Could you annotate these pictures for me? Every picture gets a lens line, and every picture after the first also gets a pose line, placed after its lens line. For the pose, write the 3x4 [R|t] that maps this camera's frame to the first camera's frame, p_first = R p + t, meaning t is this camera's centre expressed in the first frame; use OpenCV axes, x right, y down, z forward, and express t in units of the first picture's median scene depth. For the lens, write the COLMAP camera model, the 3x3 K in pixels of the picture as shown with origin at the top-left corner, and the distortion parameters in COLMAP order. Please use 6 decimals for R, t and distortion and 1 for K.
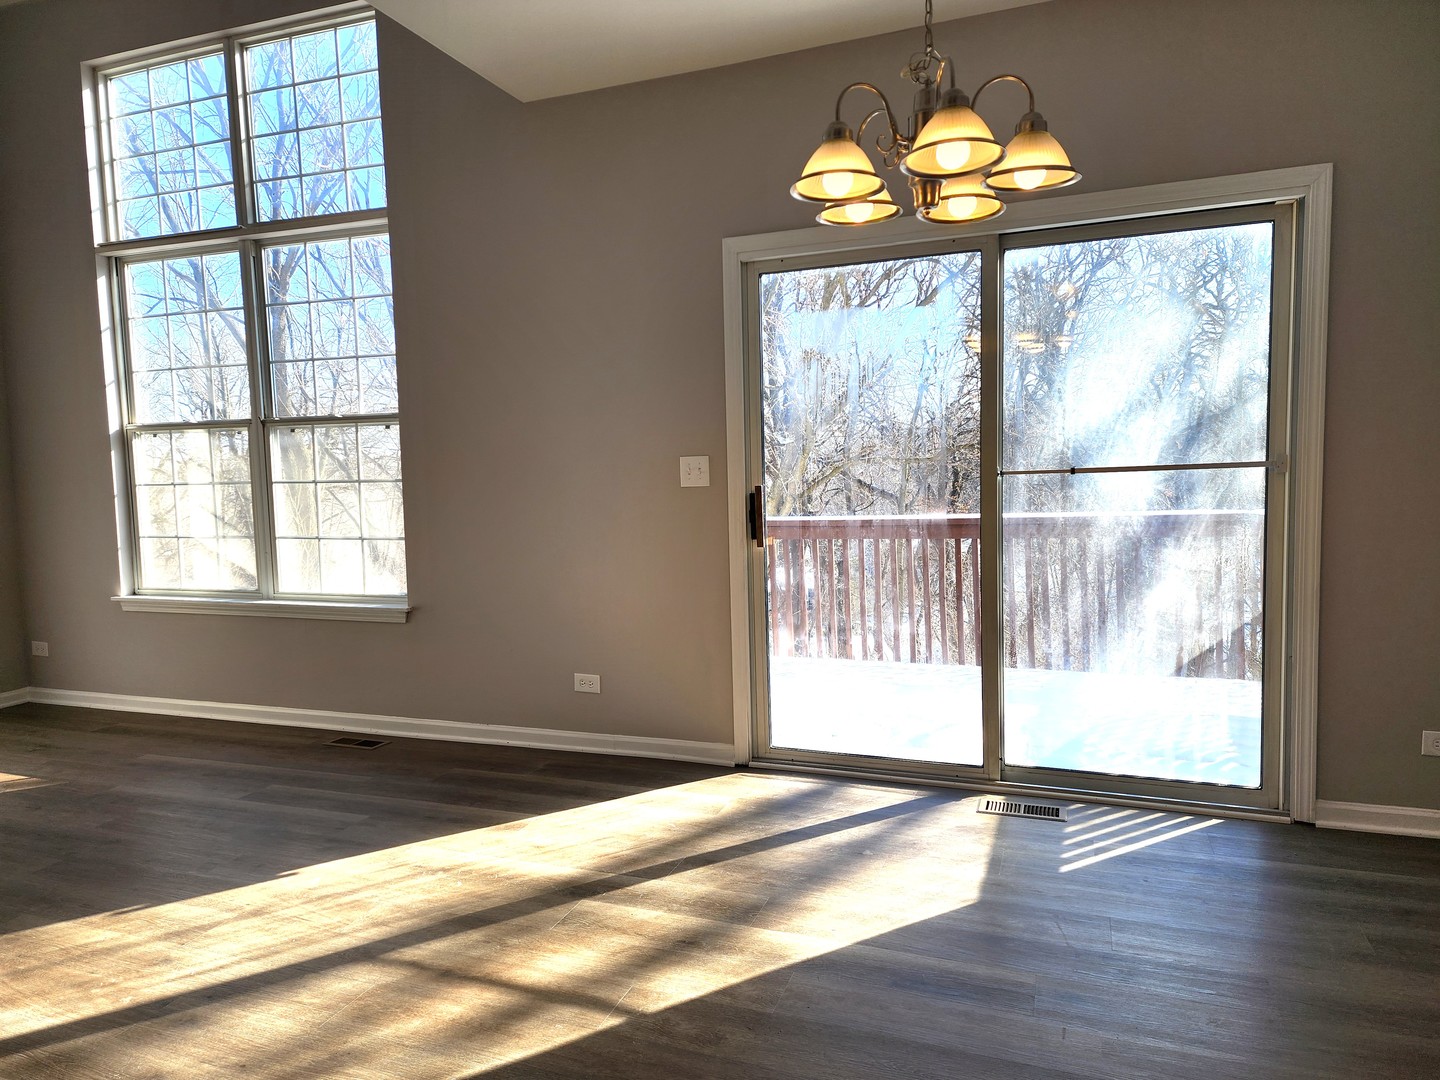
lens RADIAL K [[983.2, 0, 720.0], [0, 983.2, 540.0], [0, 0, 1]] dist [0.067076, -0.044250]
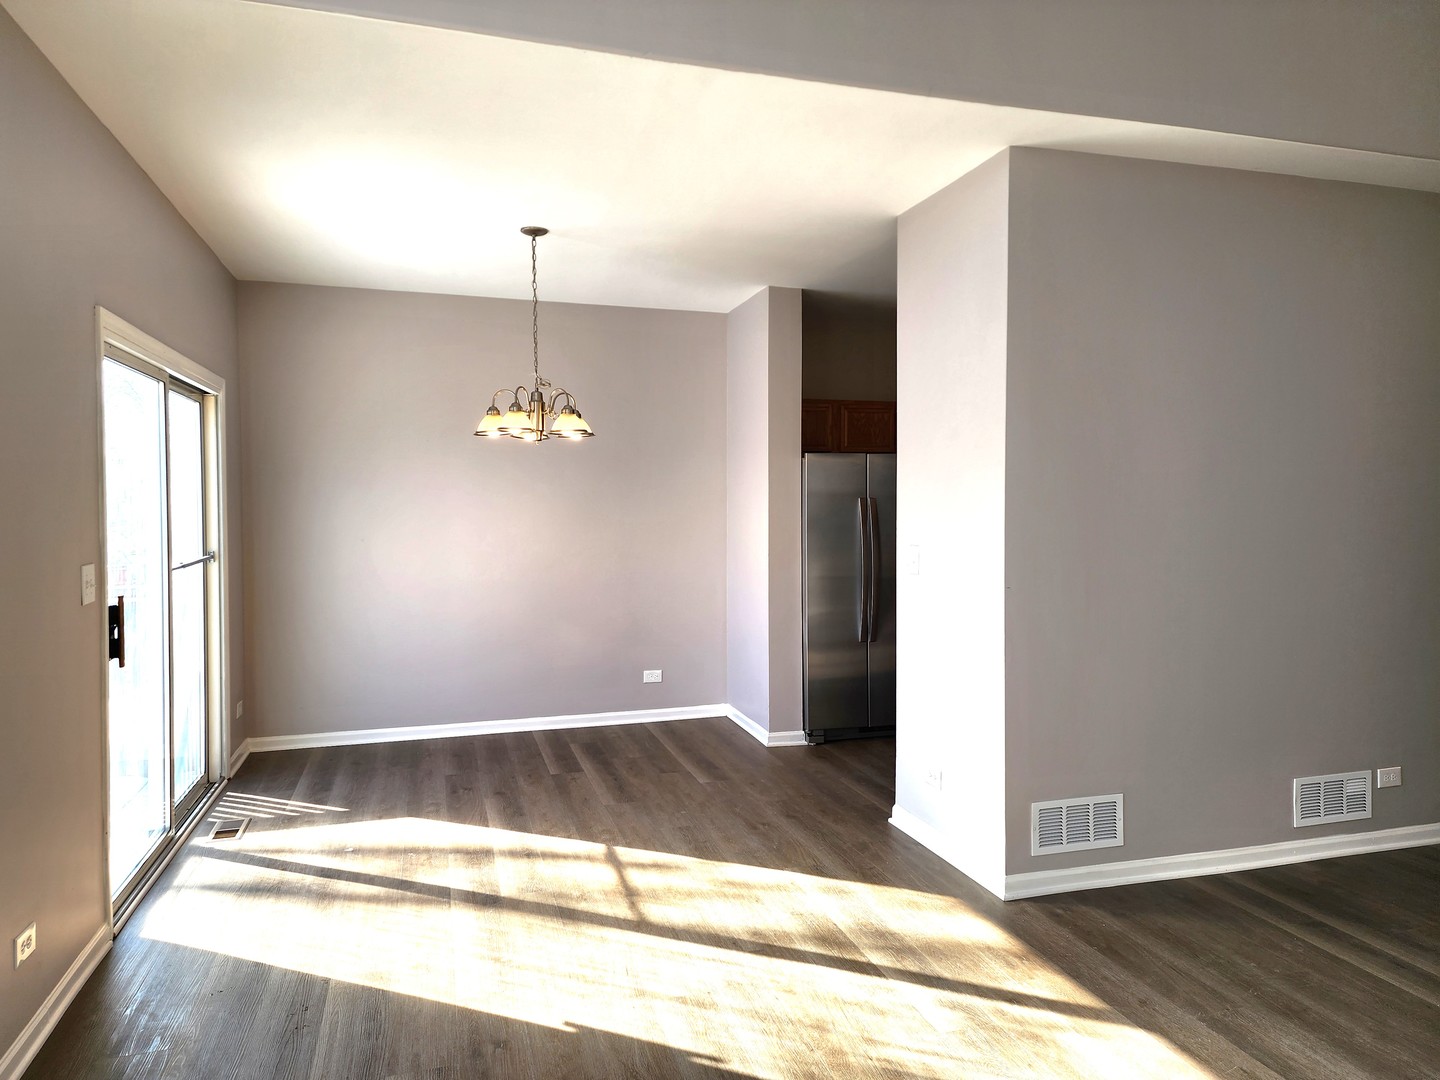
lens RADIAL K [[962.3, 0, 725.0], [0, 962.3, 509.8], [0, 0, 1]] dist [0.055698, 0.000226]
pose [[-0.617542, 0.019975, 0.786284, -0.941964], [0.085502, 0.995458, 0.041863, -0.118455], [-0.781877, 0.093081, -0.616445, 1.071781]]
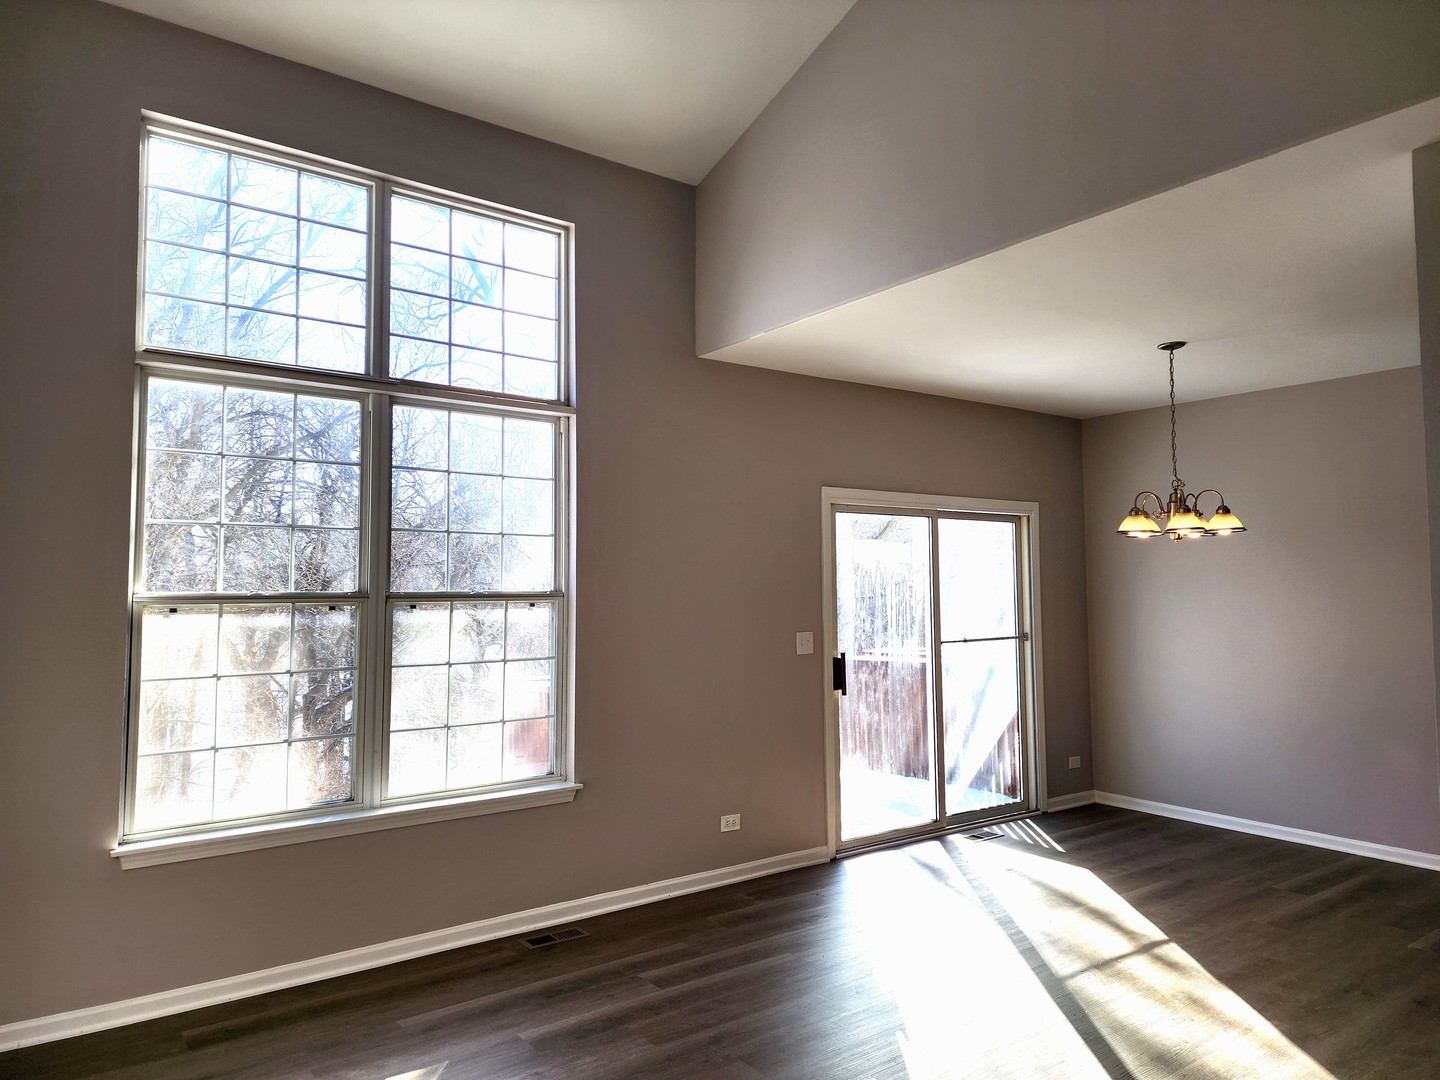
lens RADIAL K [[971.1, 0, 718.8], [0, 971.1, 527.4], [0, 0, 1]] dist [0.085966, -0.066420]
pose [[0.531136, 0.078026, 0.843686, -1.249265], [0.058302, 0.990025, -0.128263, -0.063004], [-0.845279, 0.117313, 0.521289, 0.366772]]
